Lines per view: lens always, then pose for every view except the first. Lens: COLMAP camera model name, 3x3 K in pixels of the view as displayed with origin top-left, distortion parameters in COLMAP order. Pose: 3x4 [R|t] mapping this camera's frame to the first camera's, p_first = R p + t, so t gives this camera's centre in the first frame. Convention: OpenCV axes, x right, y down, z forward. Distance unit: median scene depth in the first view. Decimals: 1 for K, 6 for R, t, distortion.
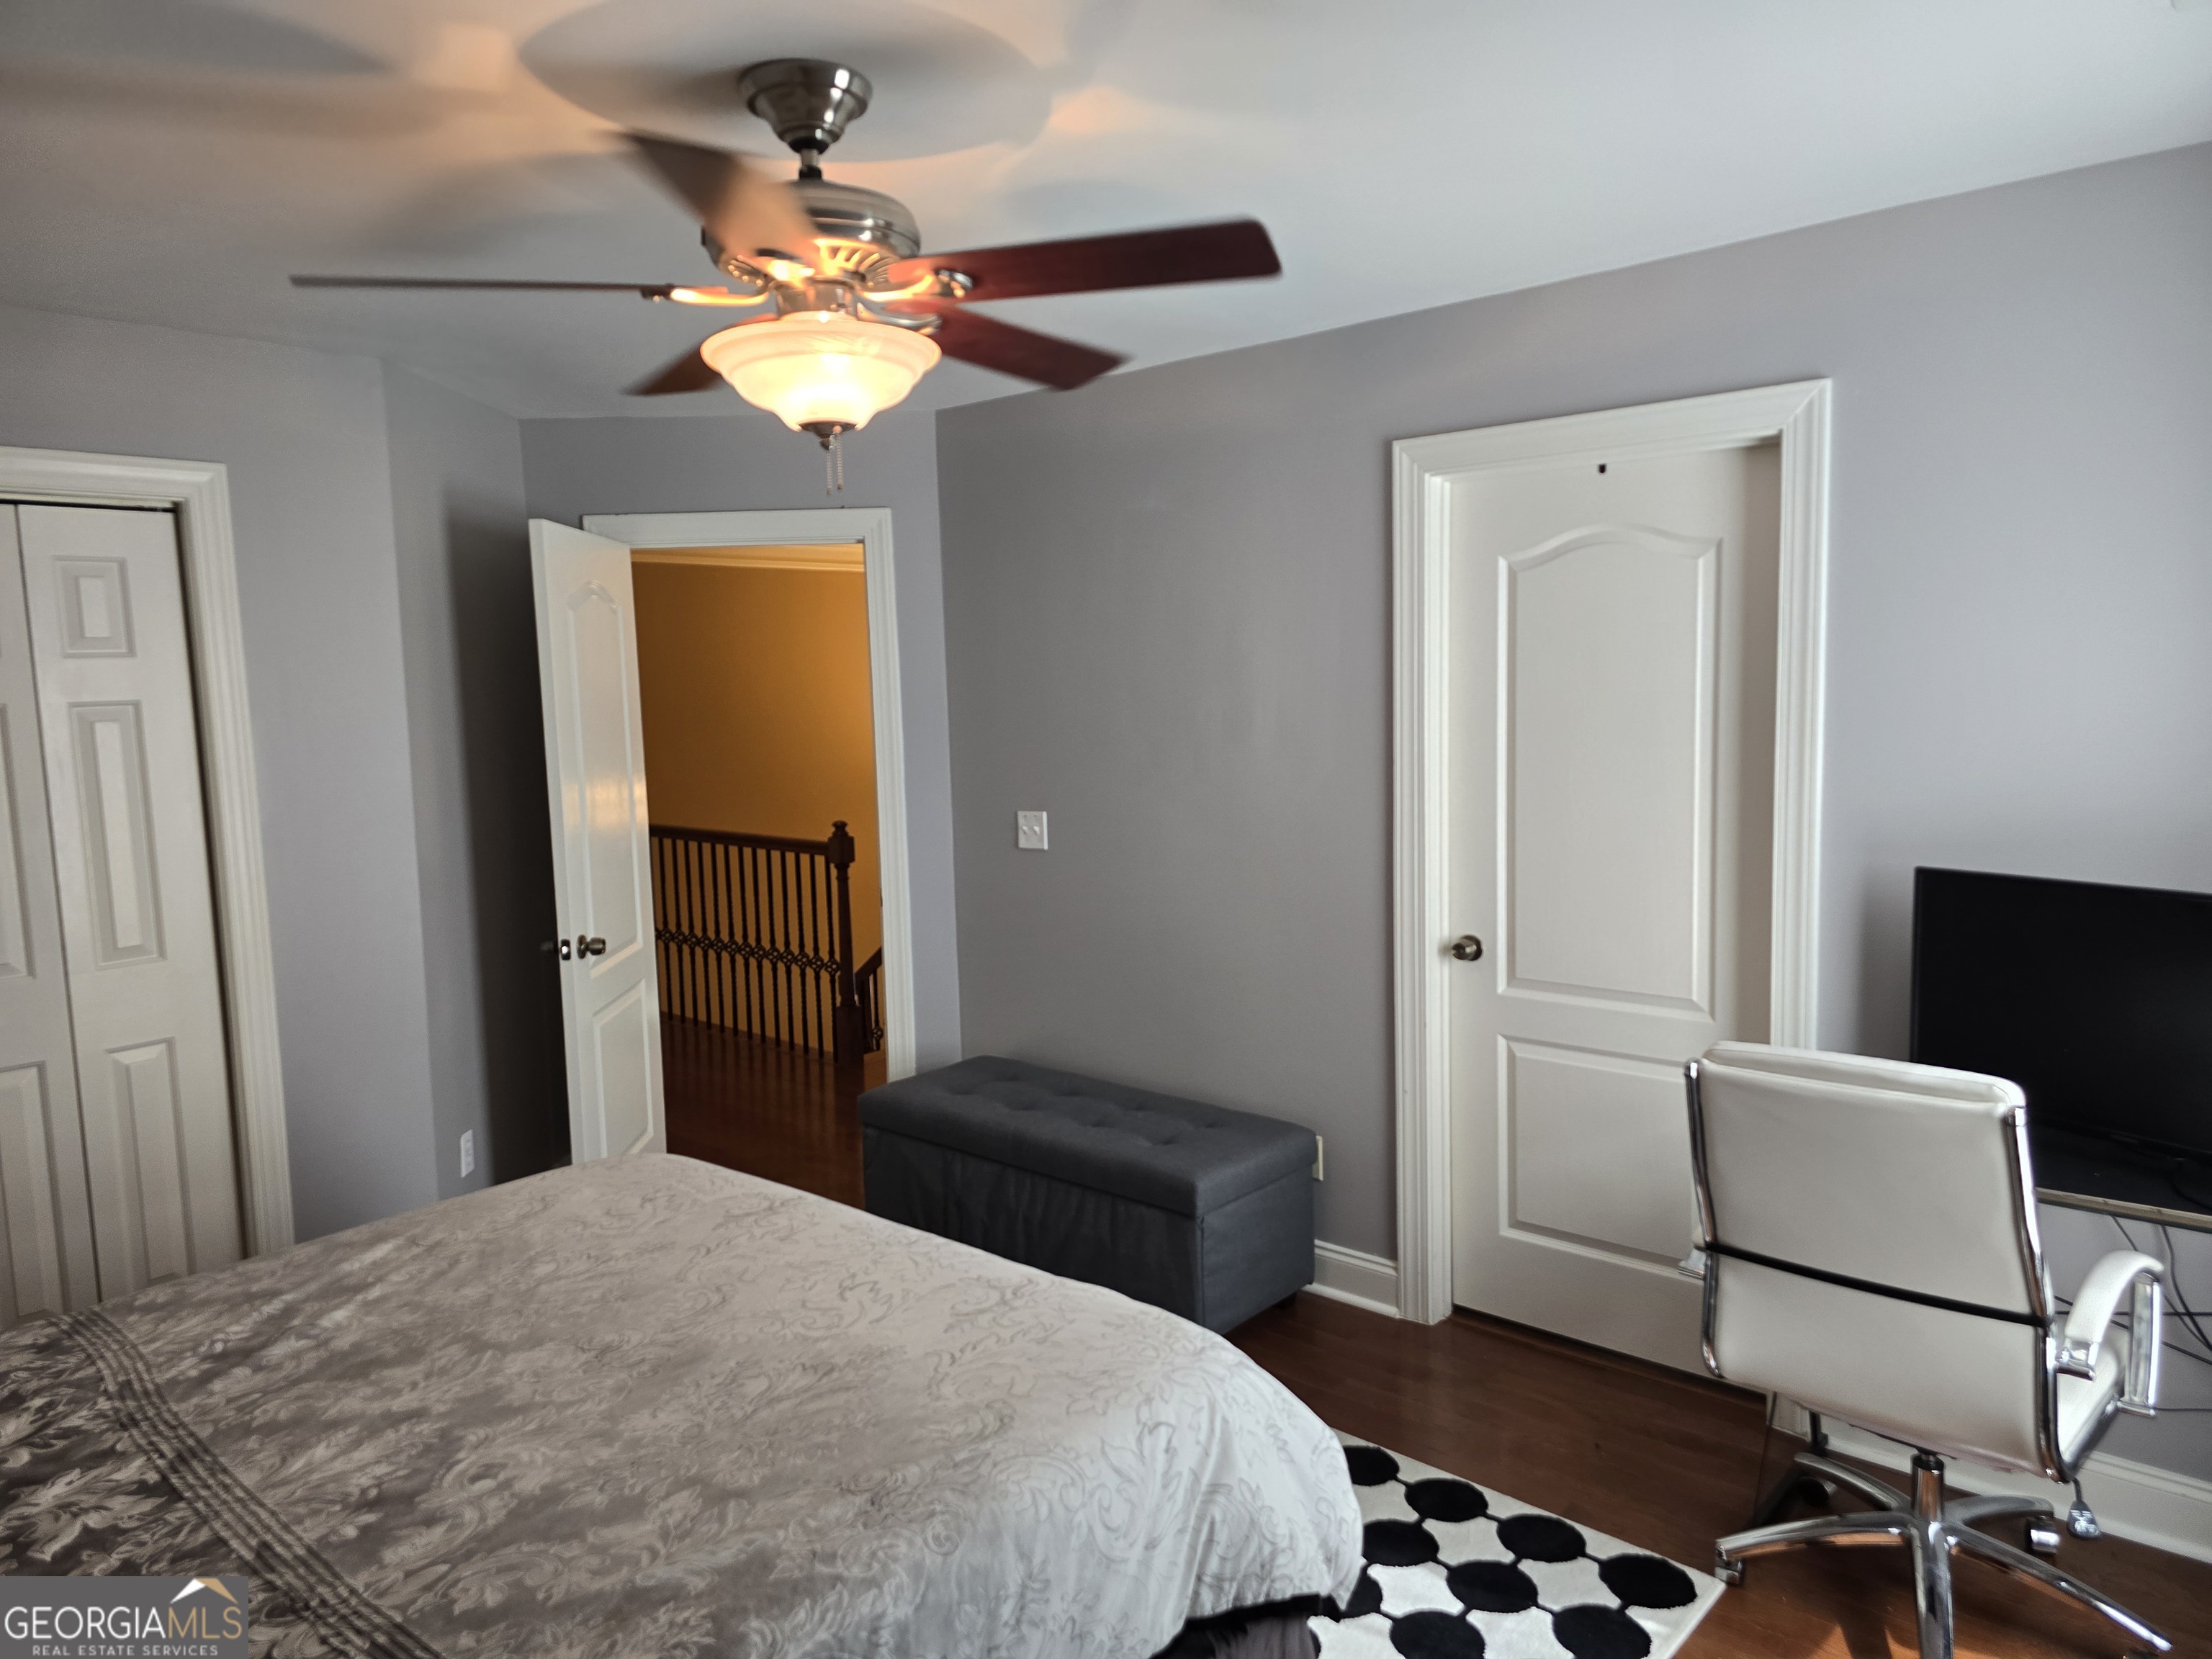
lens RADIAL K [[1489.2, 0, 1105.7], [0, 1489.2, 831.2], [0, 0, 1]] dist [0.025282, -0.025497]
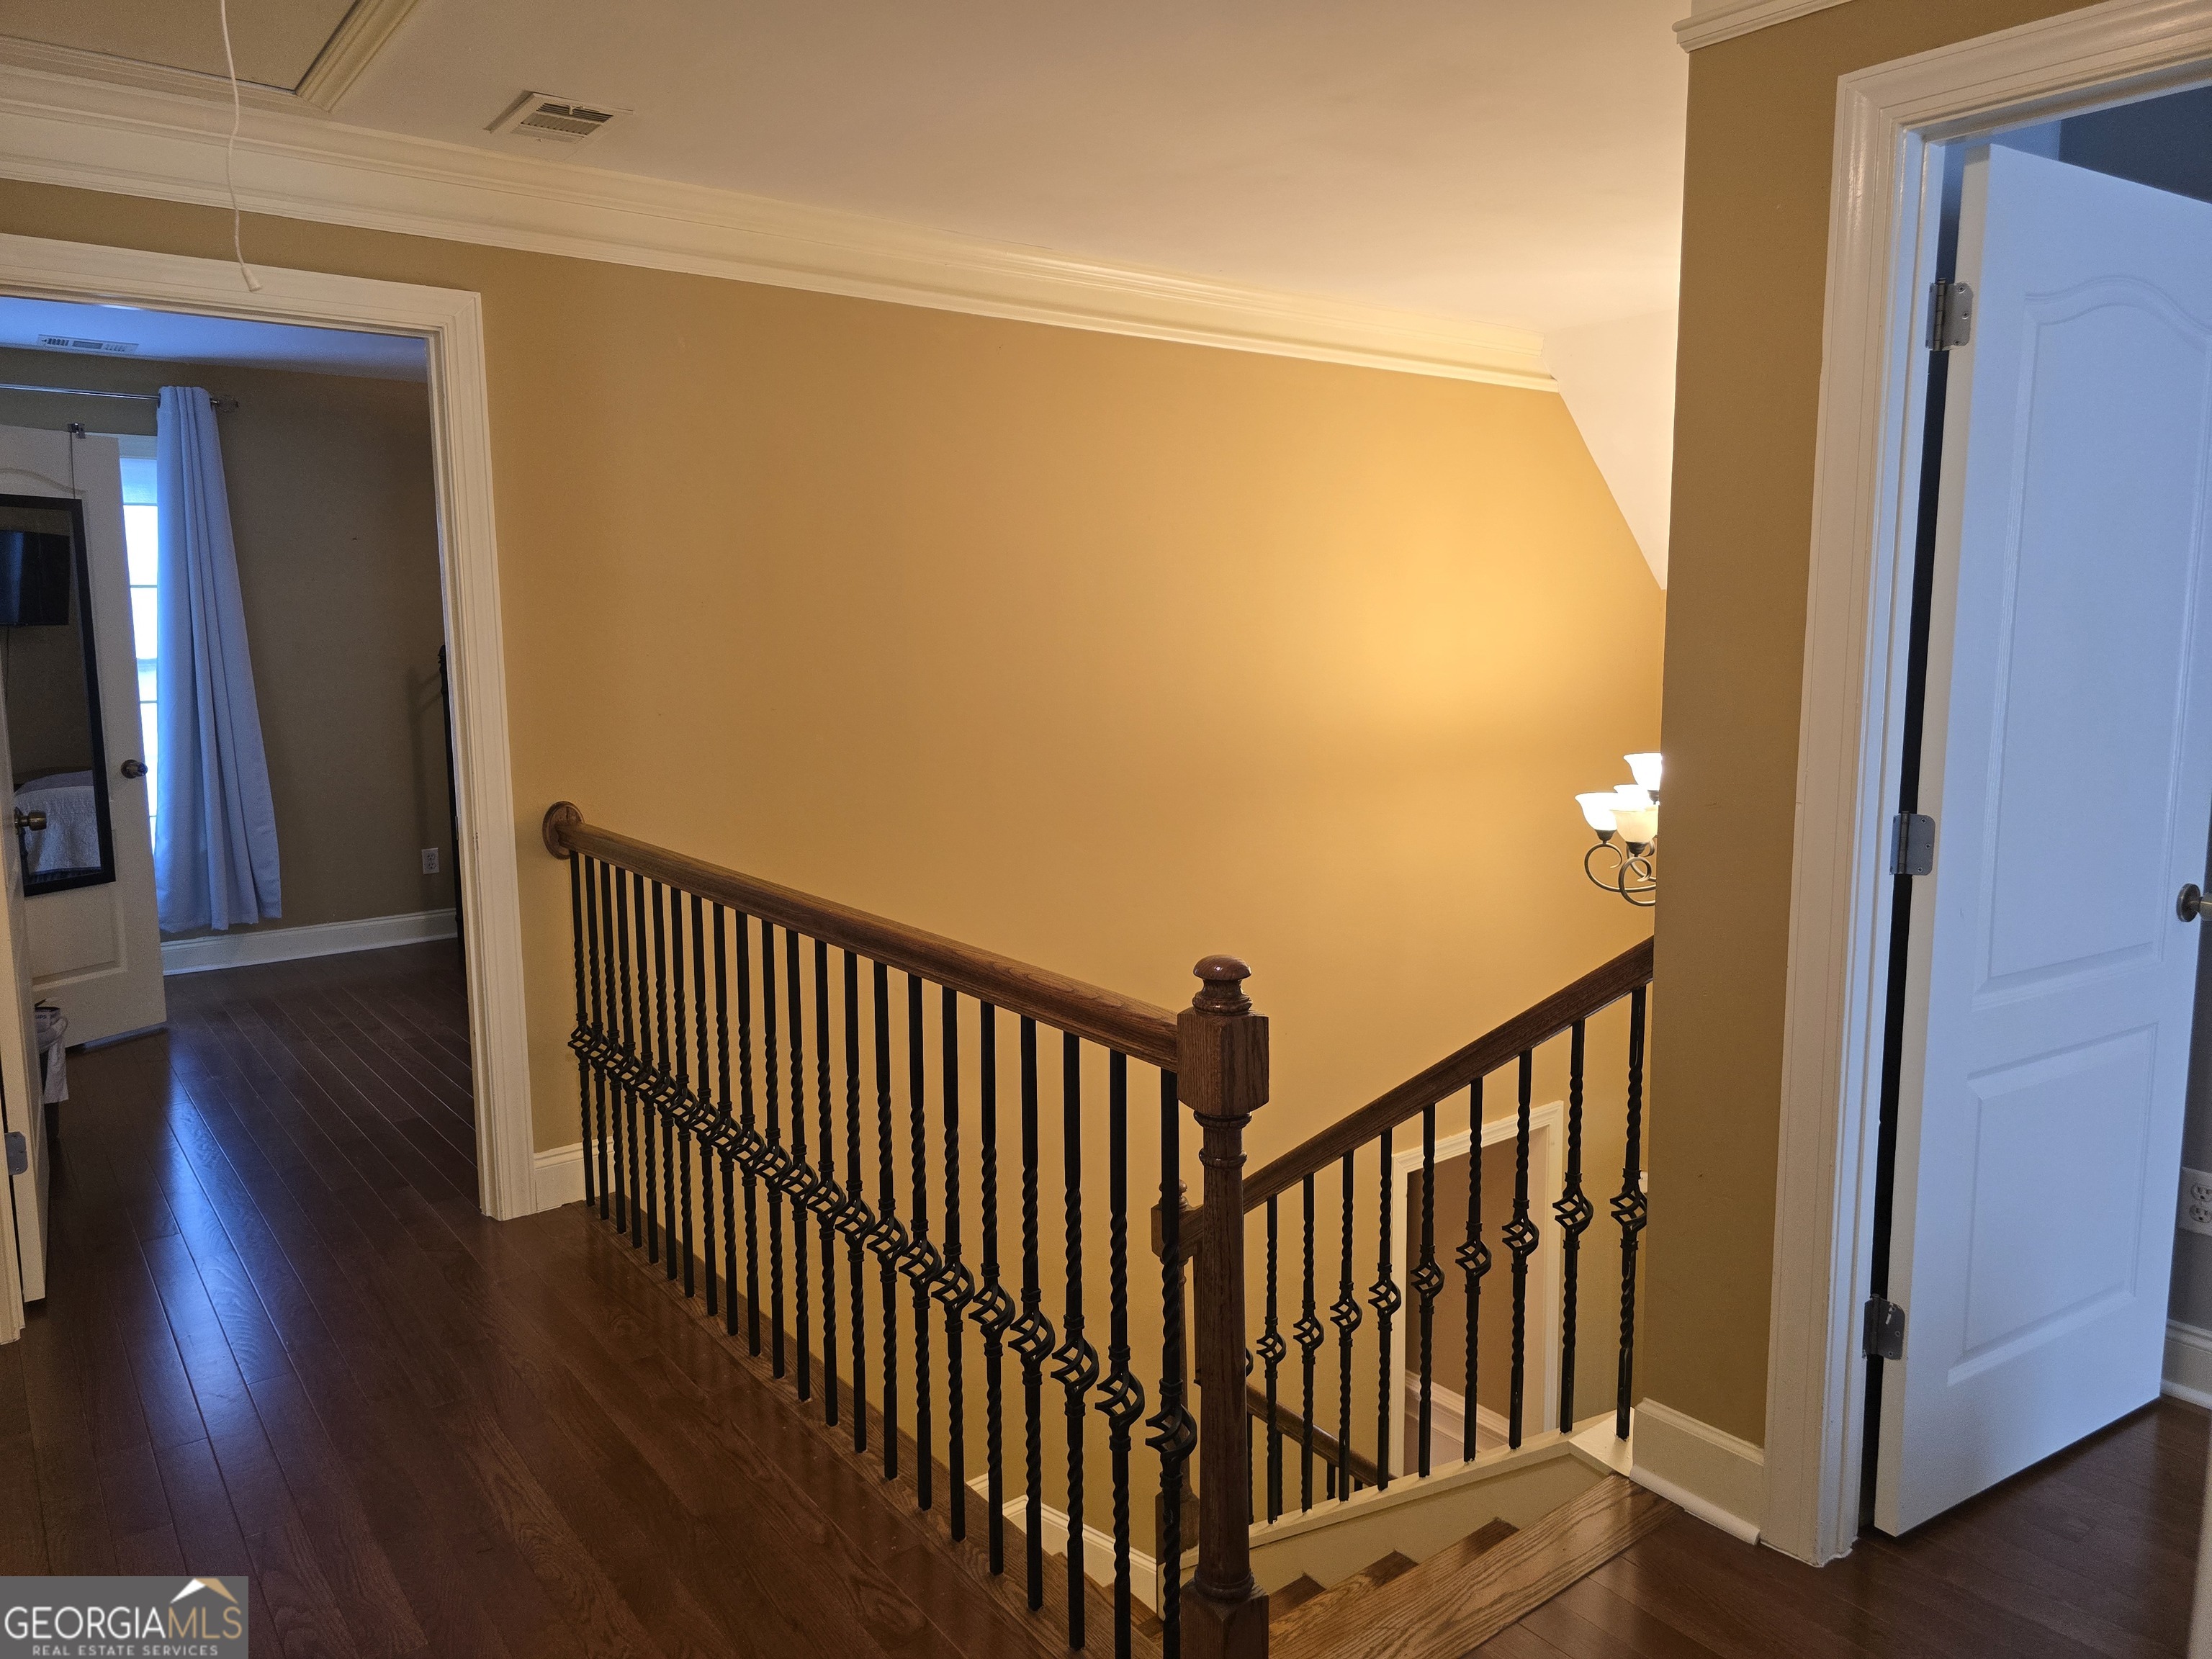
lens RADIAL K [[1489.2, 0, 1106.2], [0, 1489.2, 824.4], [0, 0, 1]] dist [0.025282, -0.025497]
pose [[0.981186, 0.063917, -0.182175, -0.148485], [-0.060187, 0.997850, 0.025939, -0.038761], [0.183442, -0.014487, 0.982924, 0.706906]]
